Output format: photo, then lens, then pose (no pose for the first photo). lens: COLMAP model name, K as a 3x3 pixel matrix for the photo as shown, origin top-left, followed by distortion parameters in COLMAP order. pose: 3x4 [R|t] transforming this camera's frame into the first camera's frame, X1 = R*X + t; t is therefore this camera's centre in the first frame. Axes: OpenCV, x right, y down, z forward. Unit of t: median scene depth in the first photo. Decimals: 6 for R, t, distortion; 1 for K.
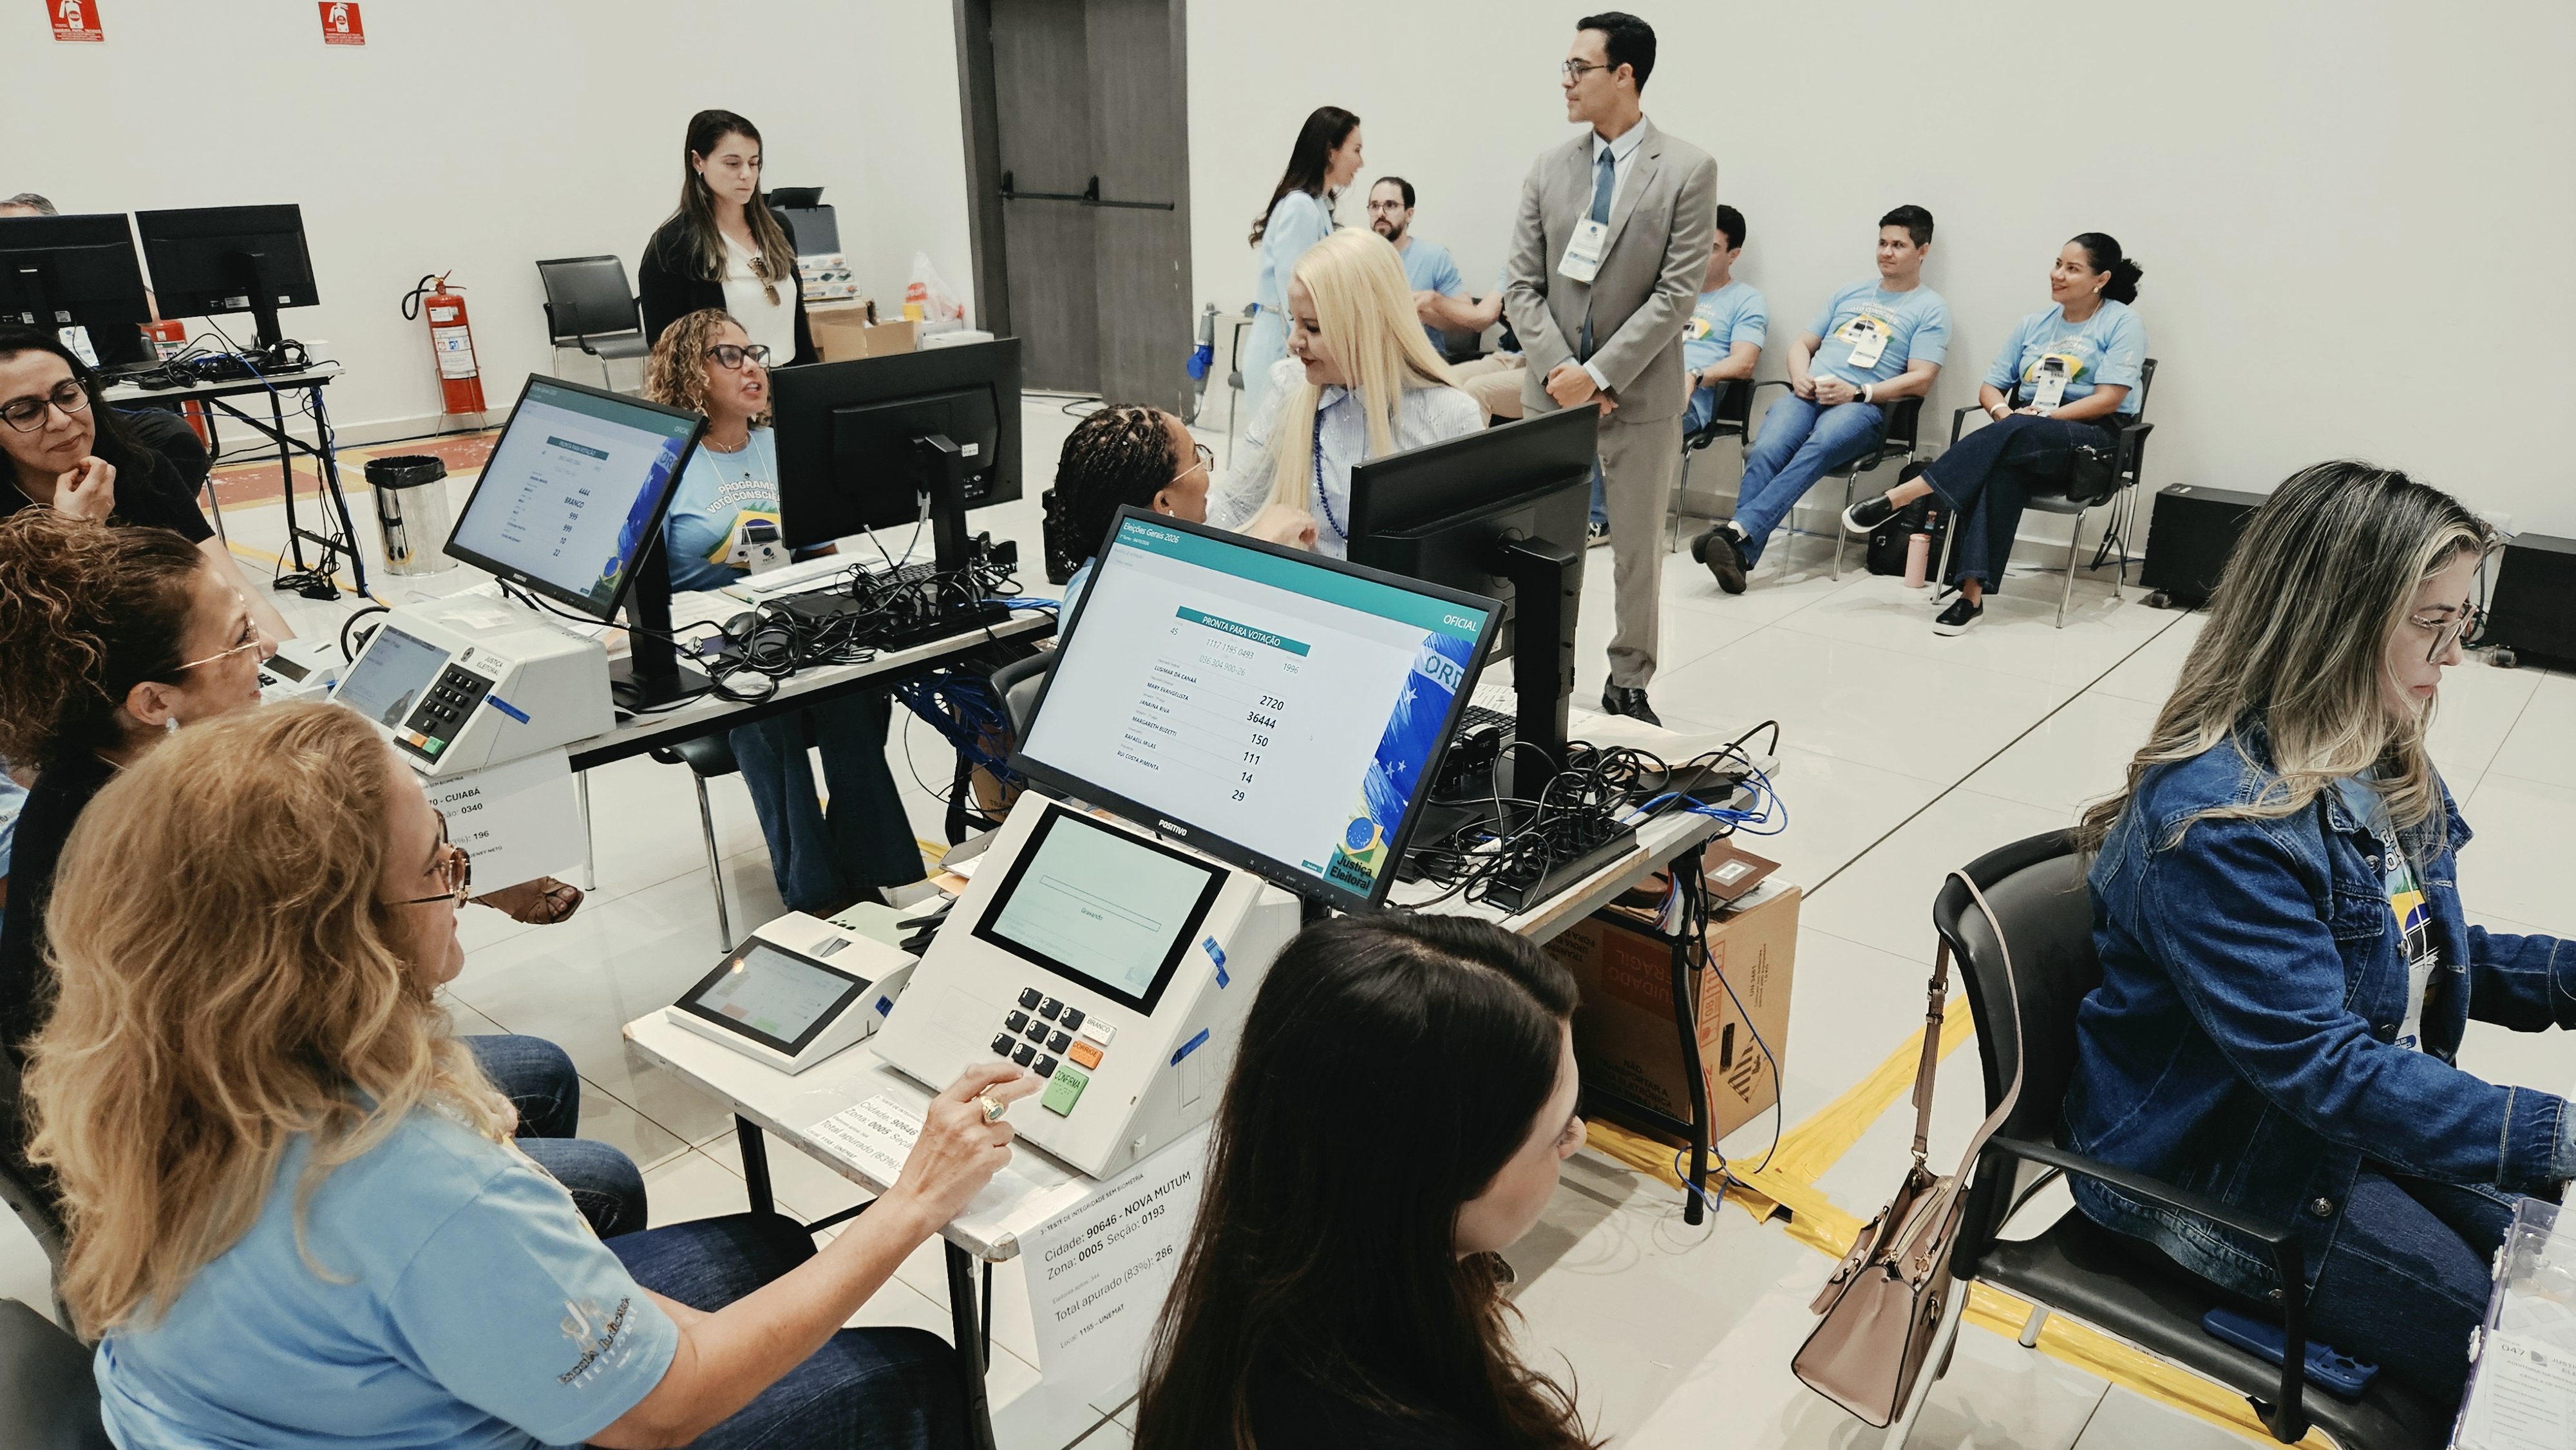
lens RADIAL K [[1637.3, 0, 1288.0], [0, 1637.3, 725.0], [0, 0, 1]] dist [0.080647, -0.086227]
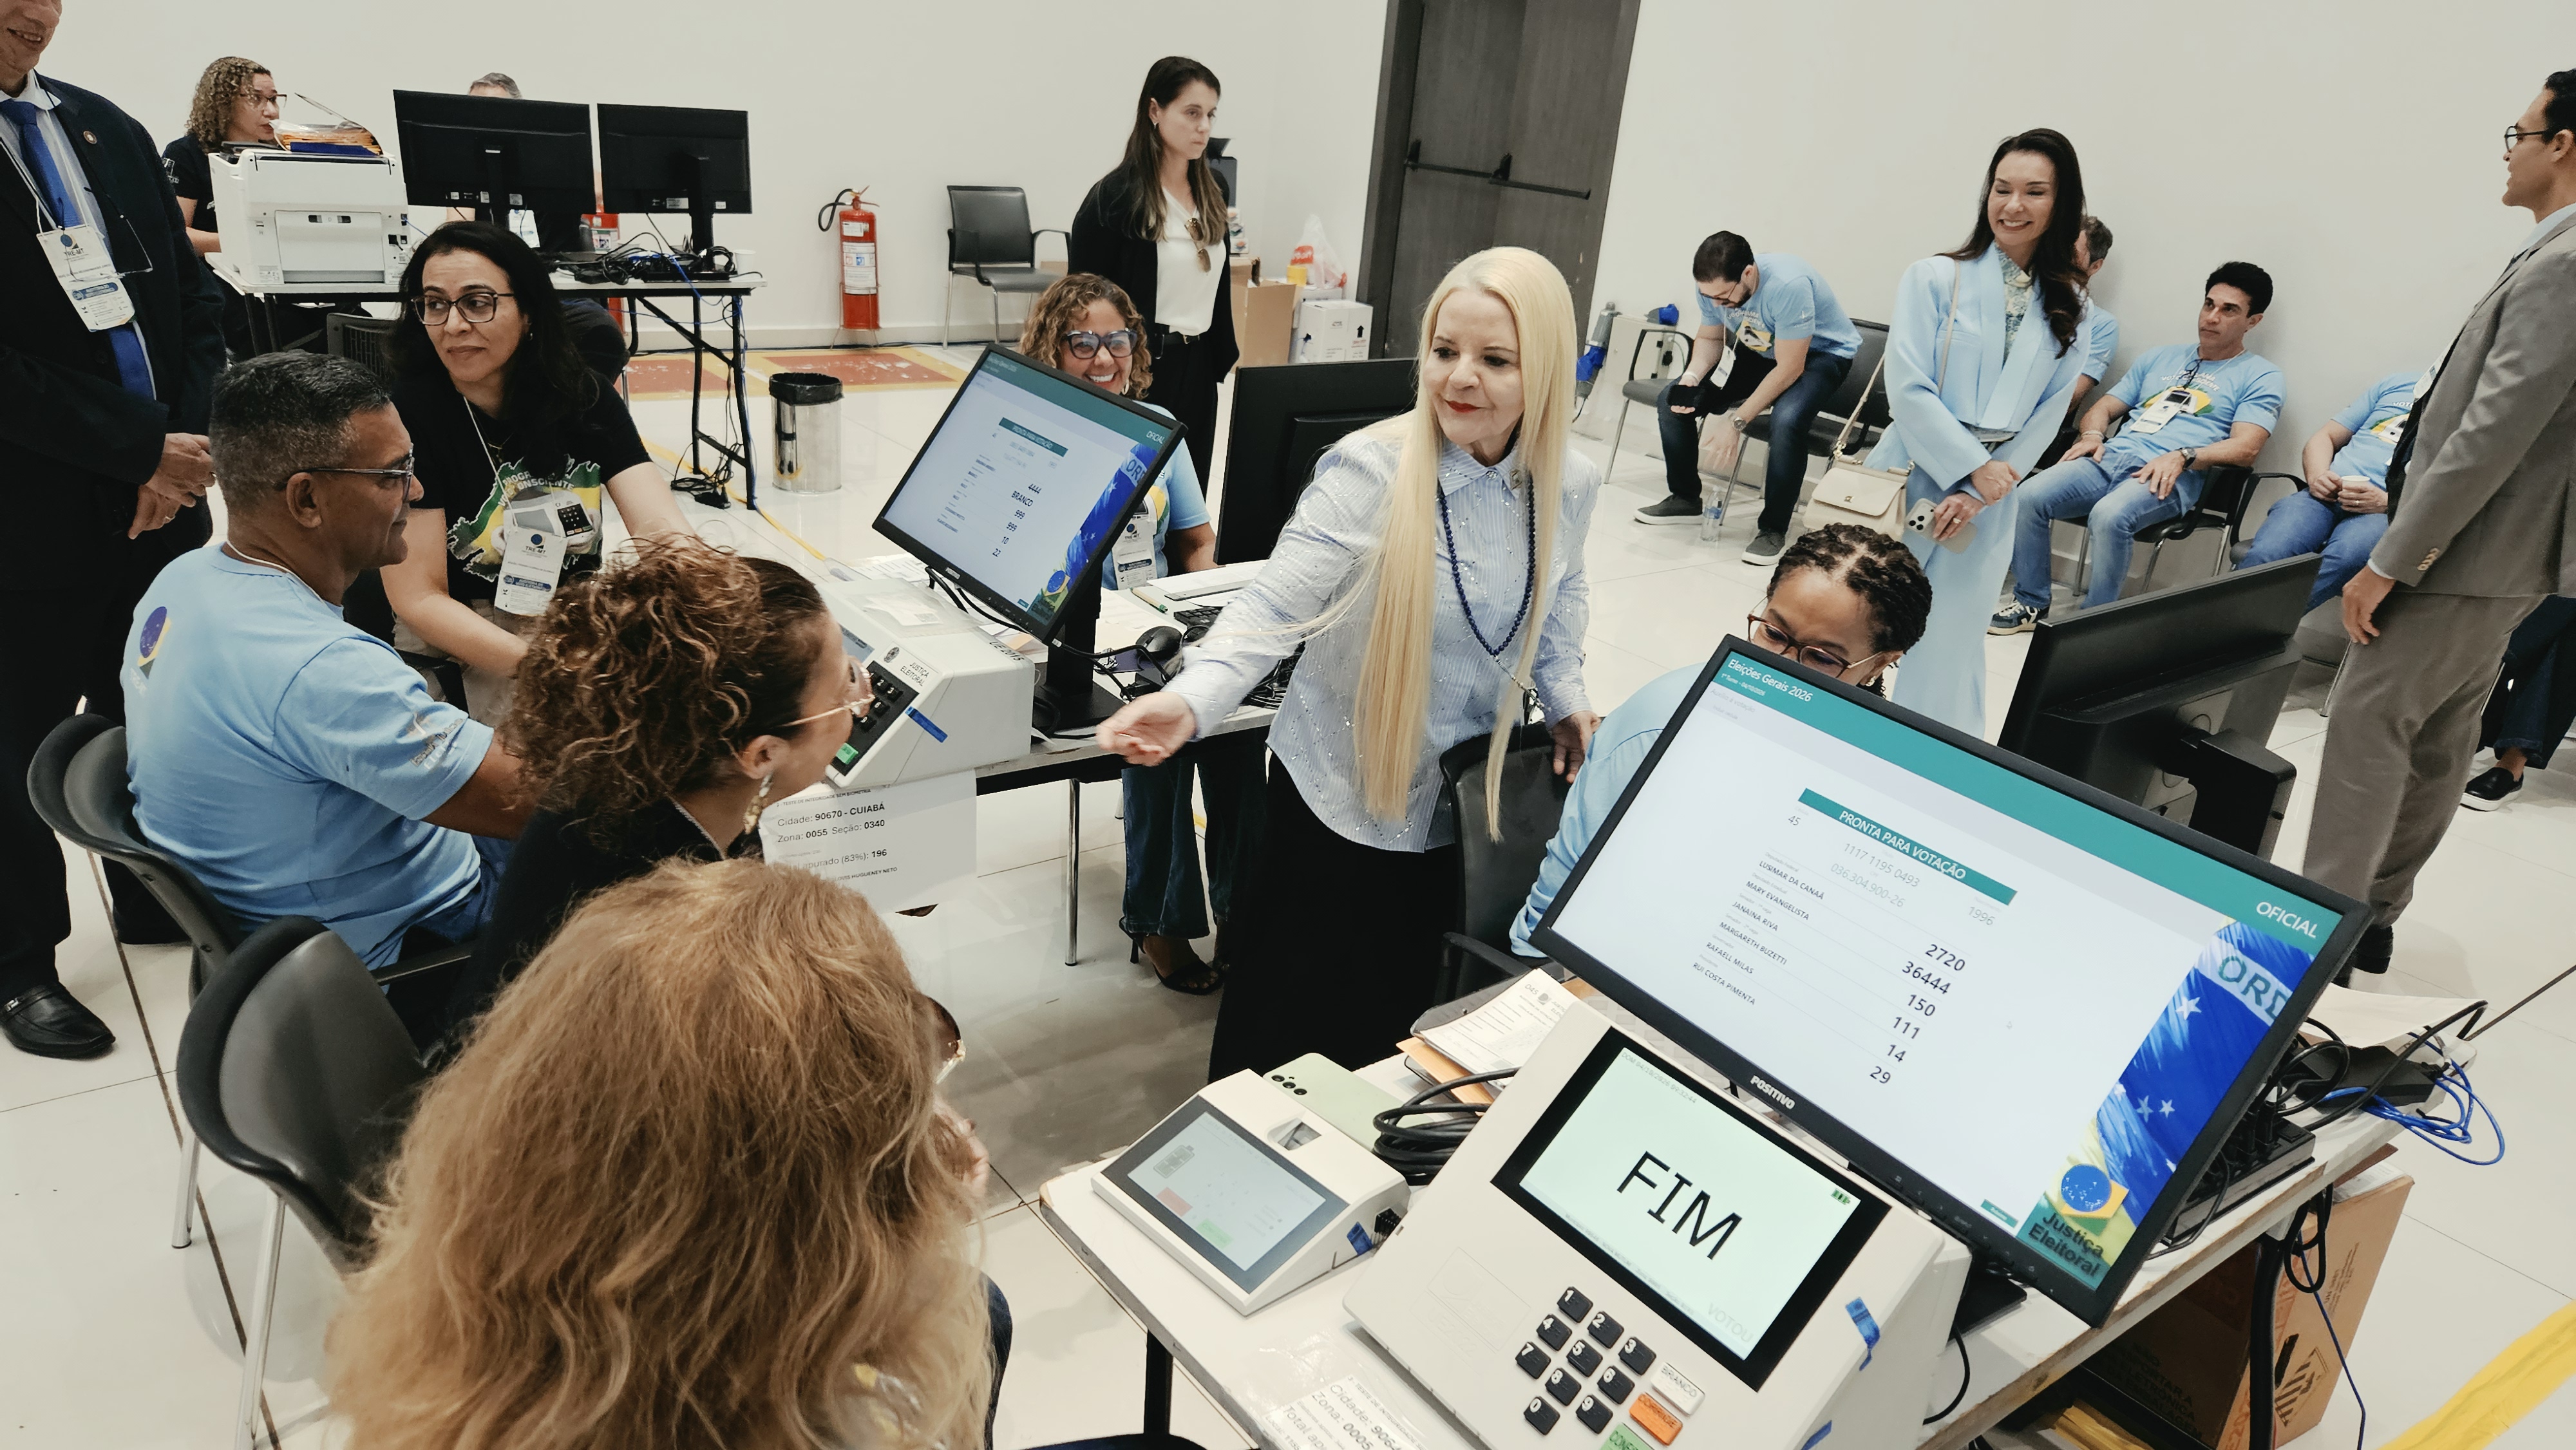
lens RADIAL K [[1574.3, 0, 1288.0], [0, 1574.3, 725.0], [0, 0, 1]] dist [0.074404, -0.050952]
pose [[0.977166, 0.157375, -0.142759, -0.095942], [-0.152708, 0.987329, 0.043152, -0.046274], [0.147741, -0.020366, 0.988816, 0.114125]]
